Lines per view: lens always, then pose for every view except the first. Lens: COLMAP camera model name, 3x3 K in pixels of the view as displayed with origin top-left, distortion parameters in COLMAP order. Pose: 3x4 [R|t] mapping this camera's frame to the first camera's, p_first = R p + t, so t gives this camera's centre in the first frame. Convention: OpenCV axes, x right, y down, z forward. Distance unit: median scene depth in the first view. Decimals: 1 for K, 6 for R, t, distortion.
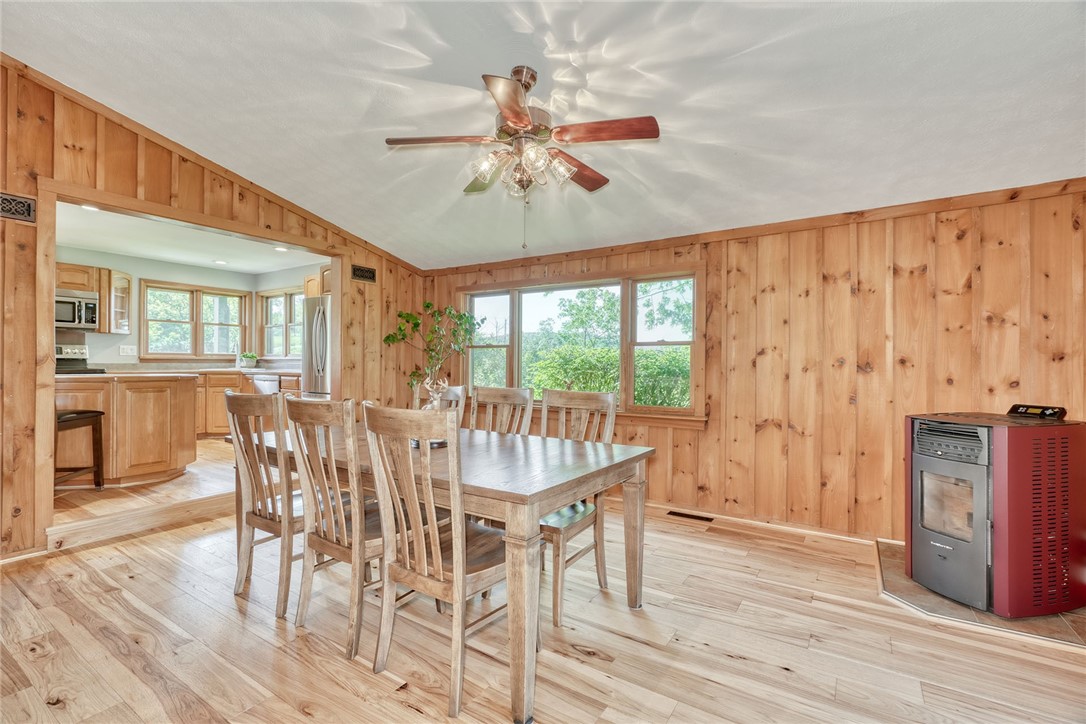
lens RADIAL K [[492.6, 0, 539.9], [0, 492.6, 362.0], [0, 0, 1]] dist [-0.004103, 0.001600]
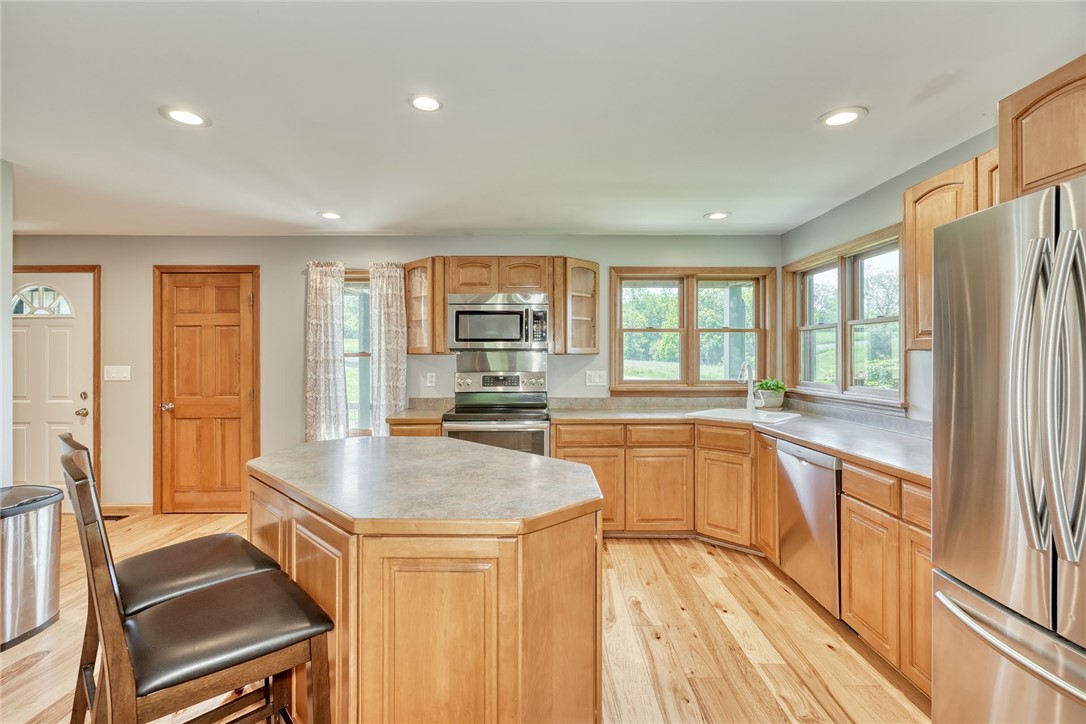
lens RADIAL K [[492.6, 0, 539.9], [0, 492.6, 362.0], [0, 0, 1]] dist [-0.004103, 0.001600]
pose [[0.546129, -0.000935, -0.837701, -0.461015], [0.003407, 0.999994, 0.001105, -0.065936], [0.837694, -0.003457, 0.546128, 0.819484]]
